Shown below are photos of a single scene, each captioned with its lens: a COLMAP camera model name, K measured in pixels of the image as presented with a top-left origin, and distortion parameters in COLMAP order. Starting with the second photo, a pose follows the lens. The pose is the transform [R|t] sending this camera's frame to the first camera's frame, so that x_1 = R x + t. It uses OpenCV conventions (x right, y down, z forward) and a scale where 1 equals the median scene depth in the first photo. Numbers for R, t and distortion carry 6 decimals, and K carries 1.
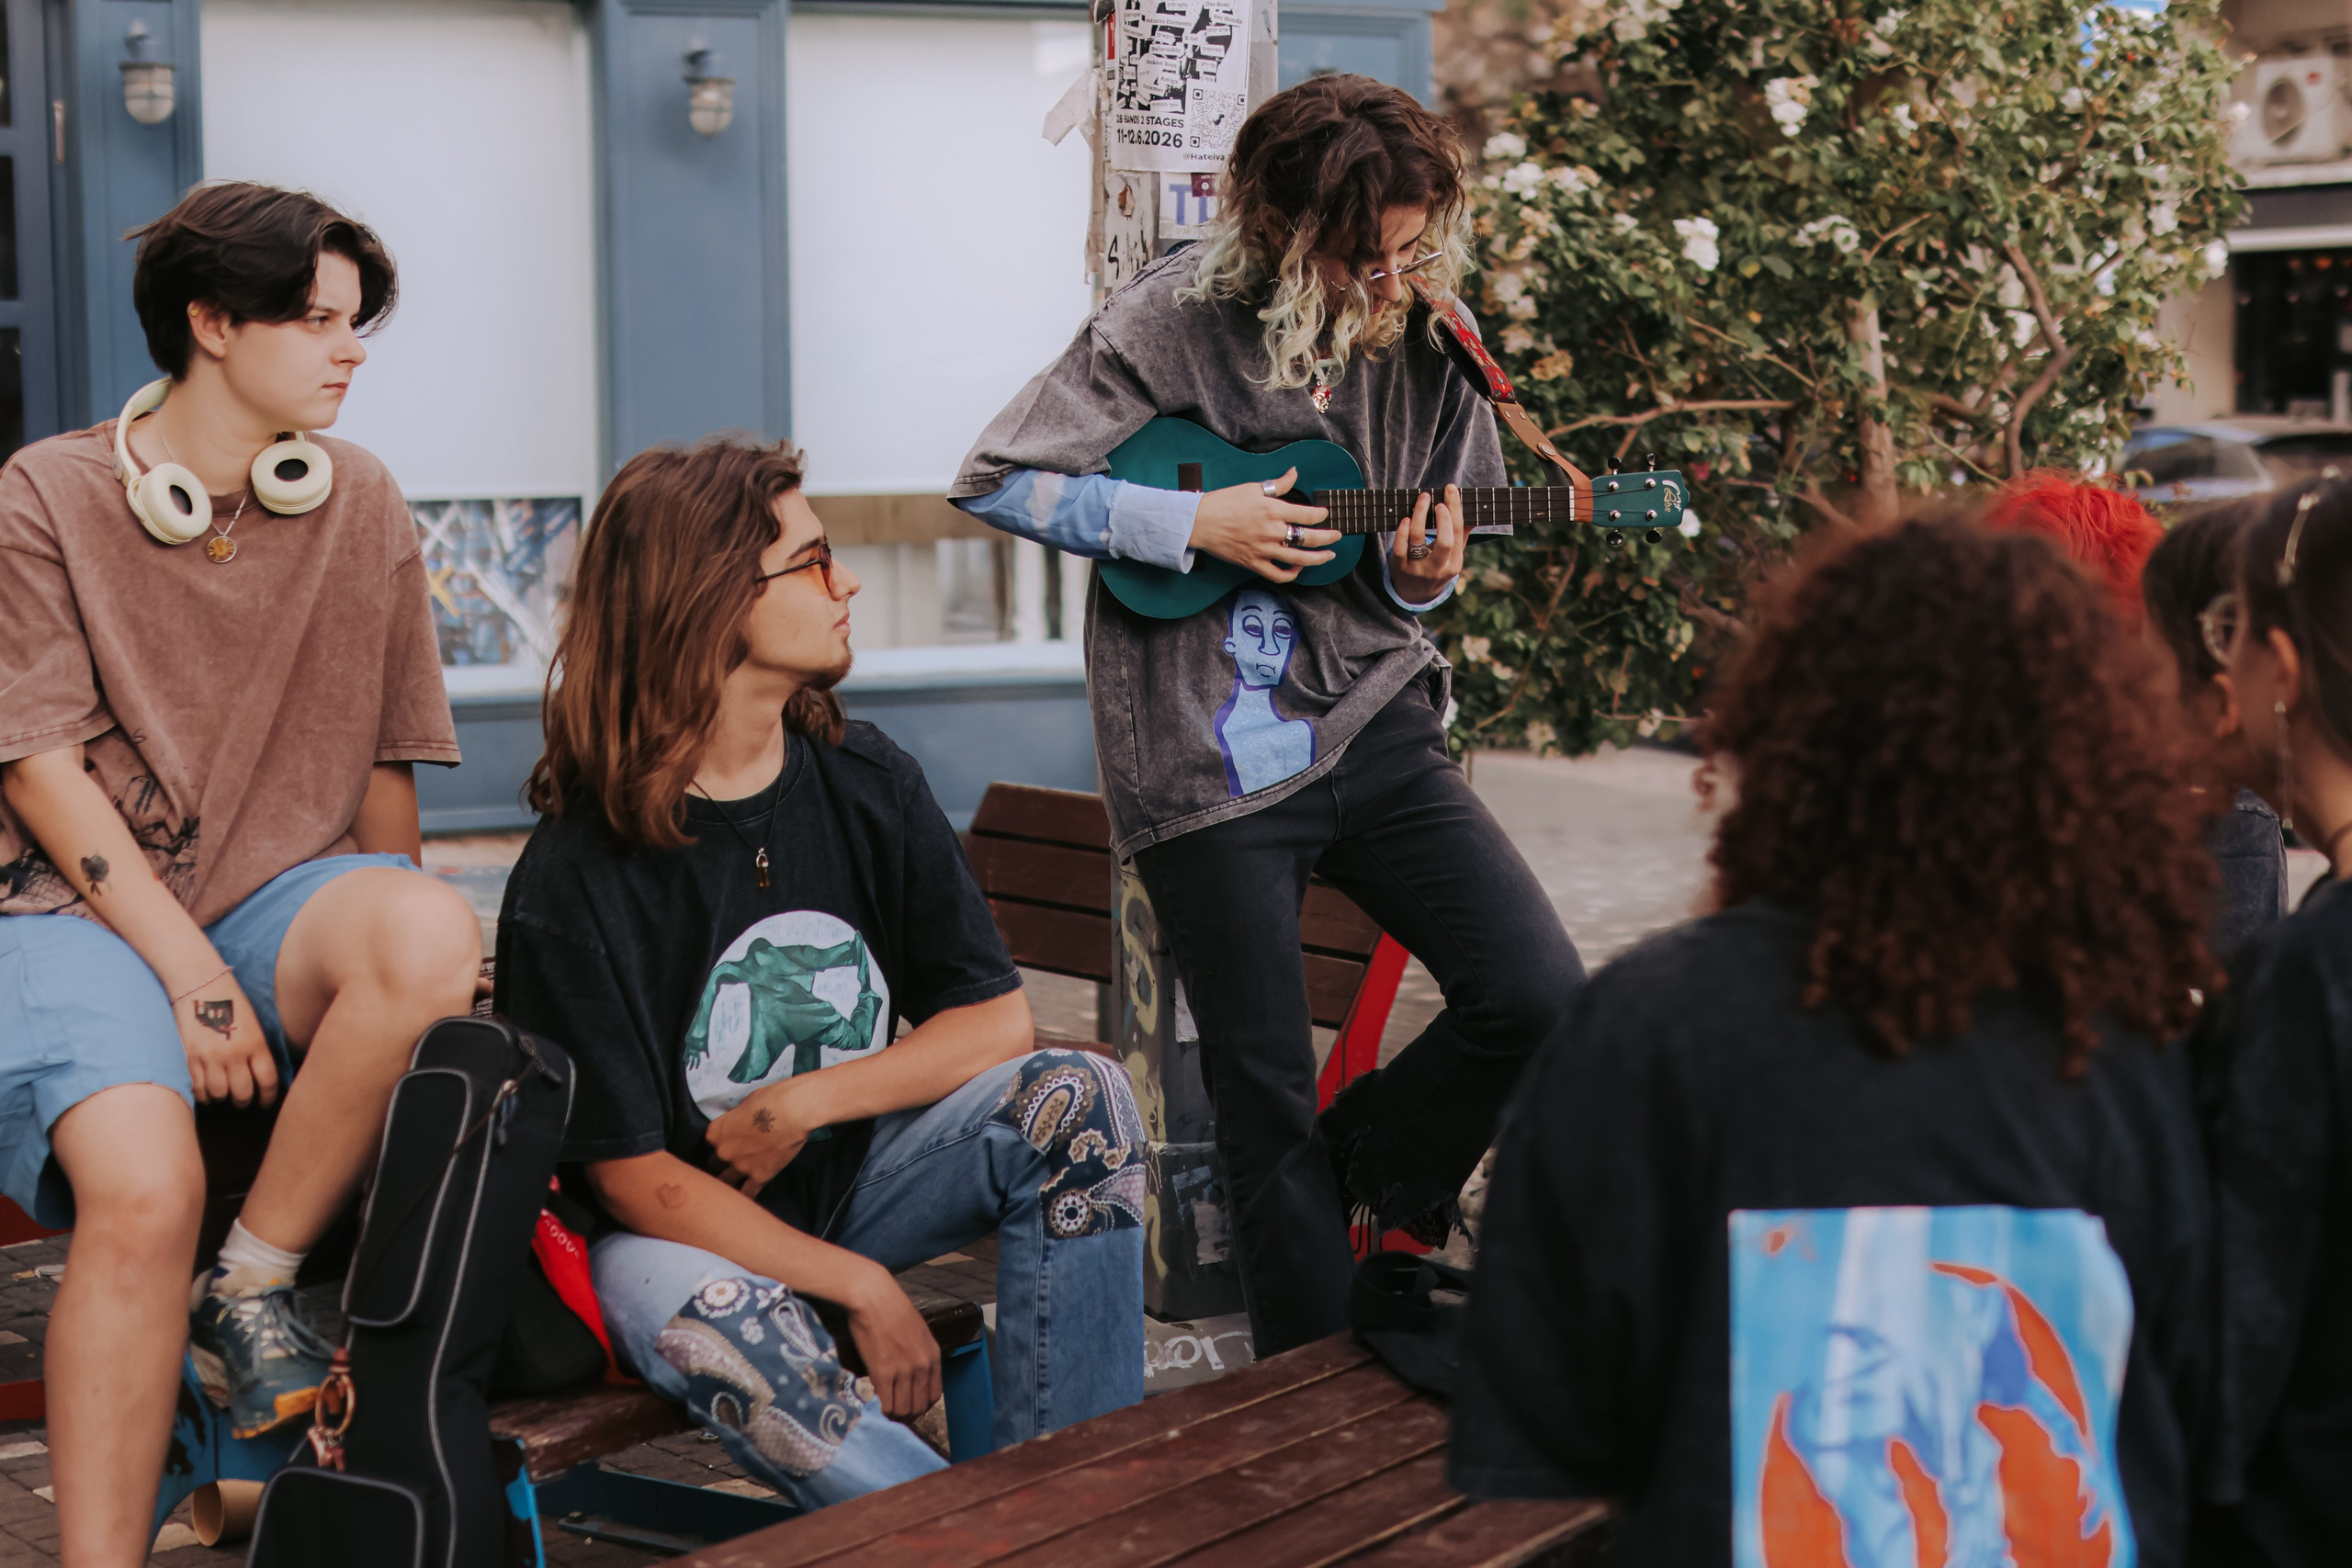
lens RADIAL K [[3695.9, 0, 1261.6], [0, 3695.9, 792.7], [0, 0, 1]] dist [-0.046064, -0.015806]
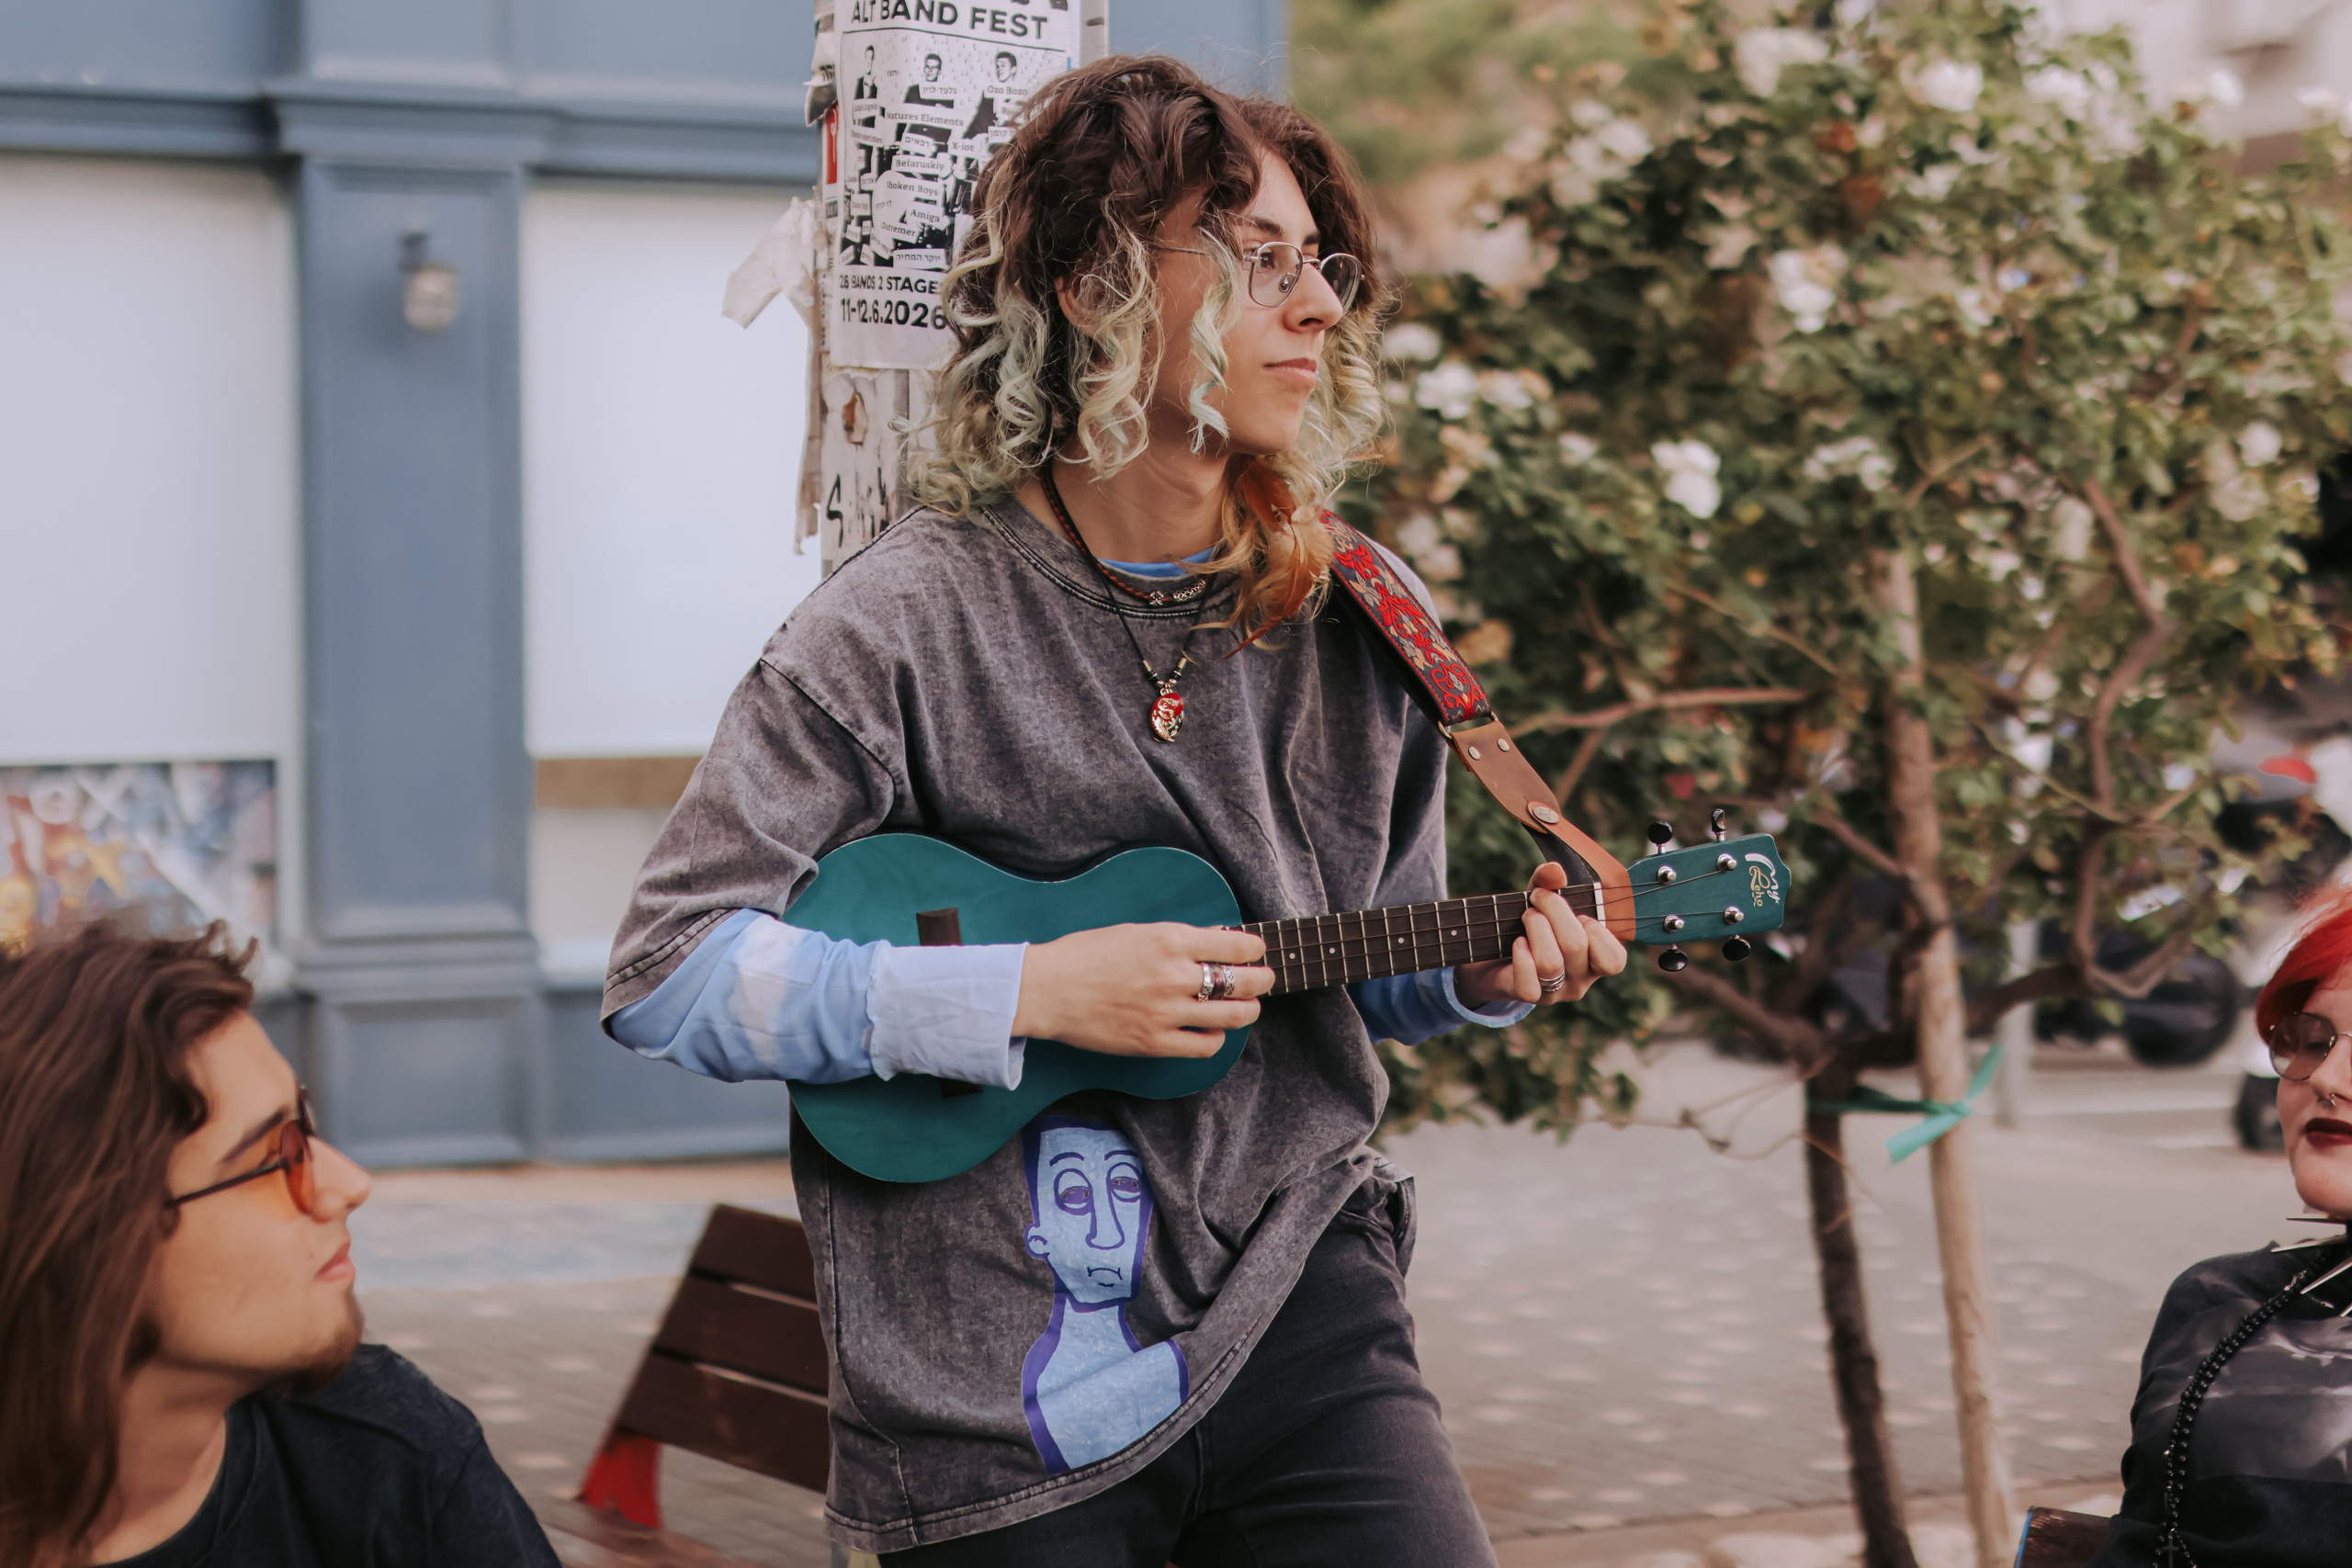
lens RADIAL K [[3855.9, 0, 1170.8], [0, 3855.9, 913.2], [0, 0, 1]] dist [-0.019877, -0.205107]
pose [[0.999749, 0.003192, 0.022183, 0.000647], [-0.002533, 0.999556, -0.029693, -0.040288], [-0.022268, 0.029629, 0.999313, 0.246093]]
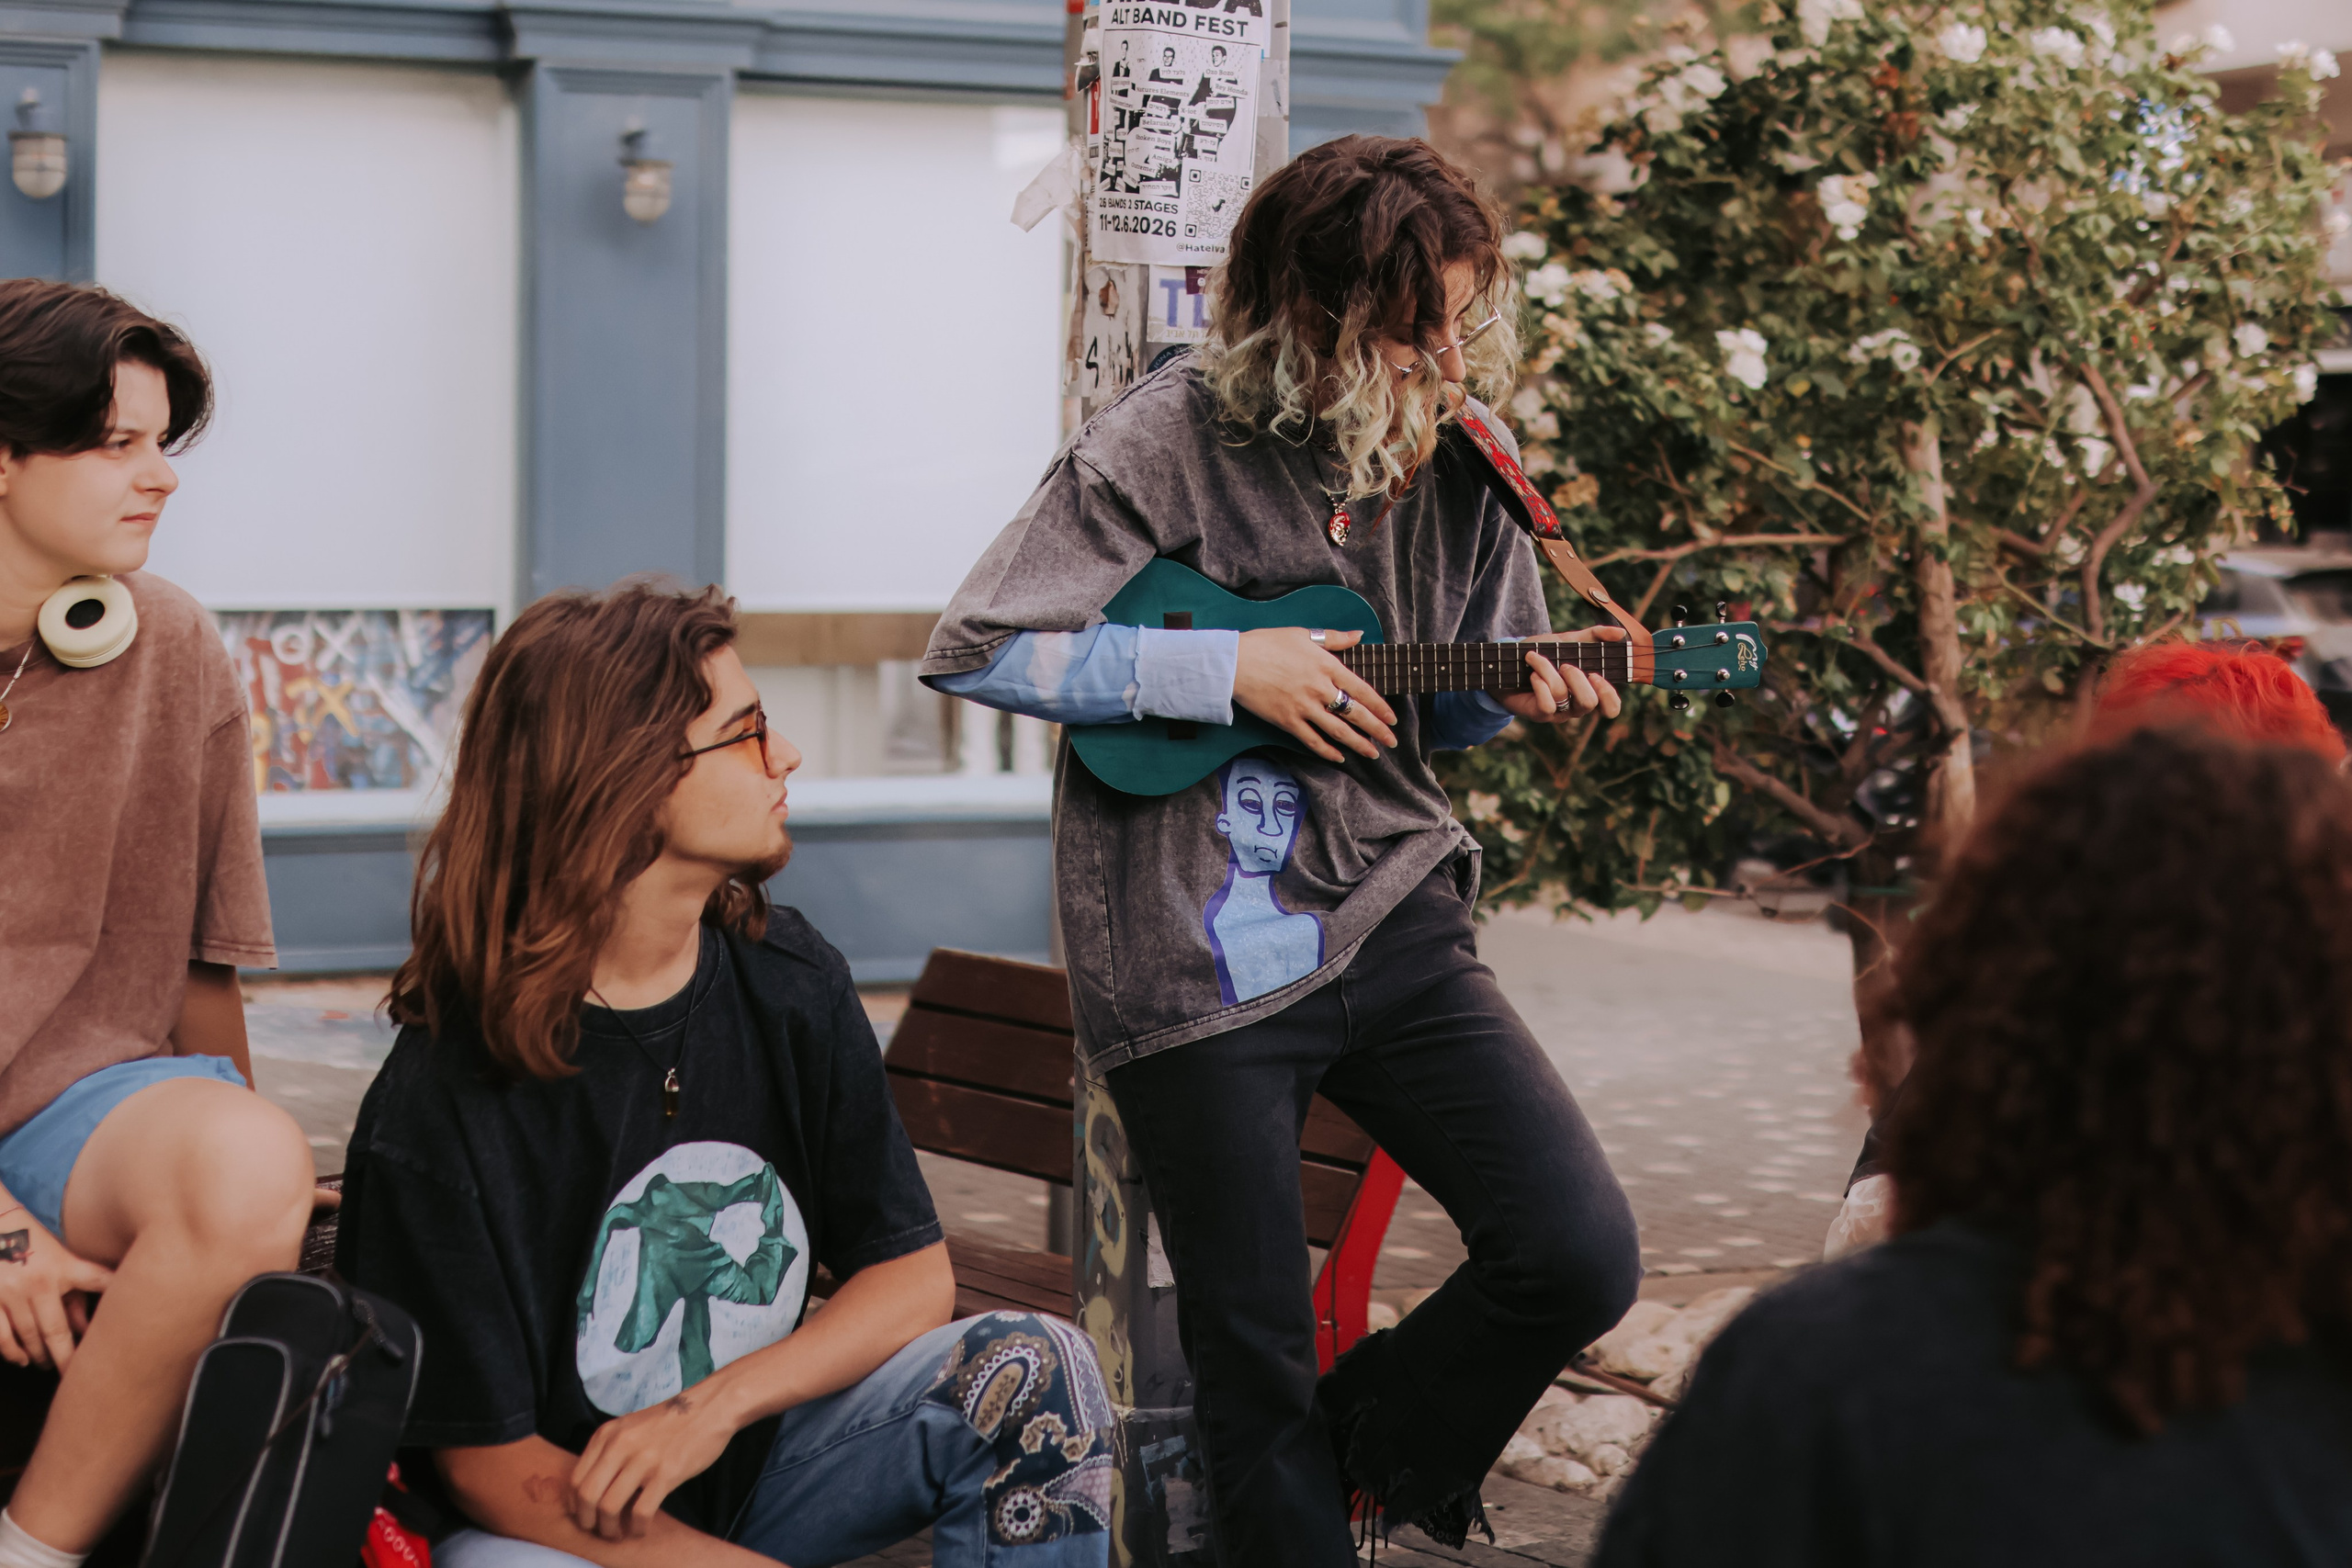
lens RADIAL K [[3901.2, 0, 1197.0], [0, 3901.2, 650.2], [0, 0, 1]] dist [-0.024092, -0.273434]
pose [[0.999808, 0.018446, -0.006636, -0.005672], [-0.018867, 0.997341, -0.070388, -0.009944], [0.005320, 0.070500, 0.997498, 0.066579]]
